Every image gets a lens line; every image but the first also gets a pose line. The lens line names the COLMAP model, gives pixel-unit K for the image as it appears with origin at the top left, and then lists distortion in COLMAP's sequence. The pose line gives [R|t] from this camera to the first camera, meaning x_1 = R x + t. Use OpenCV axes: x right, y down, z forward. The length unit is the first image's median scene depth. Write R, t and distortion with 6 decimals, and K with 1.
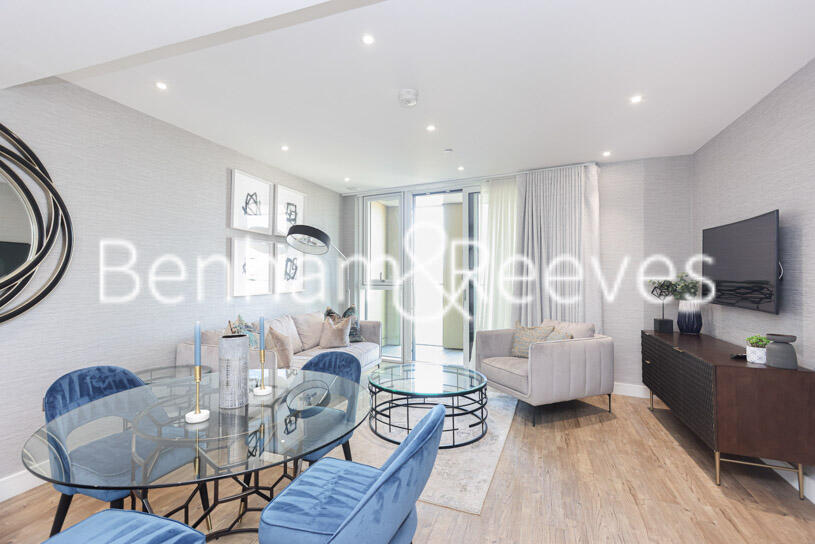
lens RADIAL K [[376.4, 0, 405.0], [0, 376.4, 272.0], [0, 0, 1]] dist [0.027939, 0.001255]
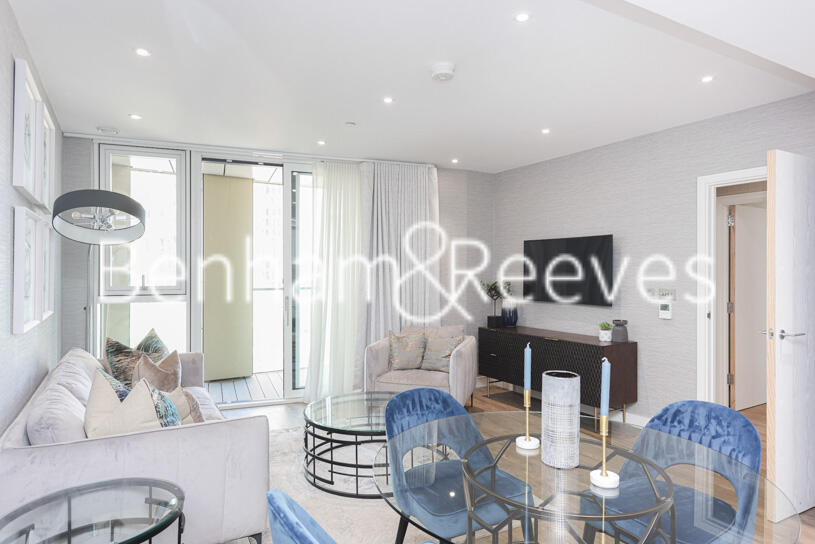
lens RADIAL K [[498.5, 0, 407.5], [0, 498.5, 272.0], [0, 0, 1]] dist [0.020020, -0.002716]
pose [[0.655324, -0.007800, 0.755308, -0.792620], [-0.001141, 0.999935, 0.011317, -0.033543], [-0.755347, -0.008278, 0.655273, 0.282368]]
